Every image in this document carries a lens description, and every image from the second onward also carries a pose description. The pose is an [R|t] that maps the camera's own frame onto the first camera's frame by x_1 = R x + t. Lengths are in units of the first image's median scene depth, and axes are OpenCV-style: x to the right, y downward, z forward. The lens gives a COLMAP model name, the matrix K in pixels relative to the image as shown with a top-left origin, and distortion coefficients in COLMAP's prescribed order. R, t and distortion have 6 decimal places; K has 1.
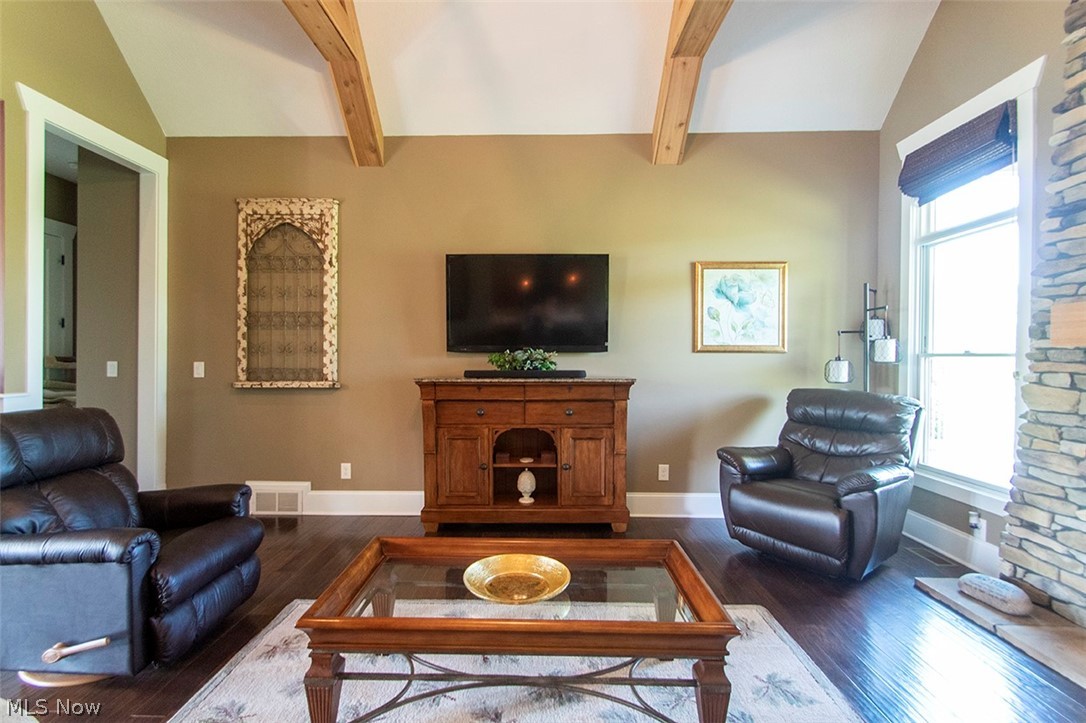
lens RADIAL K [[507.6, 0, 543.0], [0, 507.6, 361.5], [0, 0, 1]] dist [0.000428, 0.000017]
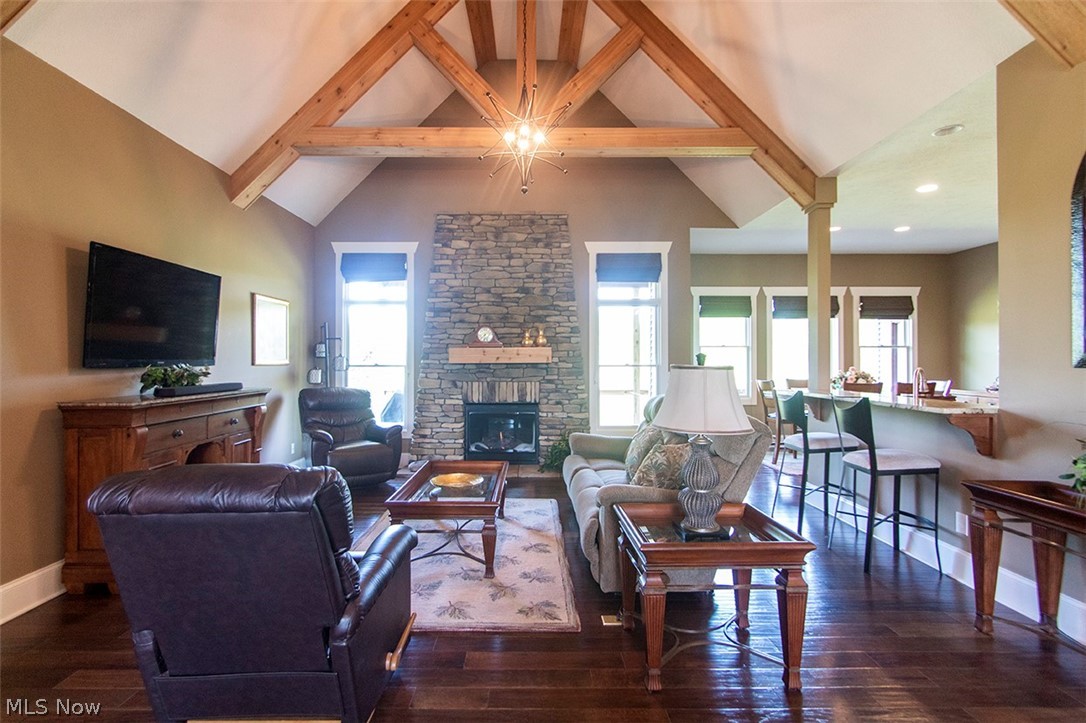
lens RADIAL K [[507.6, 0, 543.0], [0, 507.6, 361.5], [0, 0, 1]] dist [0.000428, 0.000017]
pose [[-0.039791, -0.003706, 0.999201, -1.082189], [0.008362, 0.999957, 0.004042, -0.028729], [-0.999173, 0.008516, -0.039758, 0.378562]]
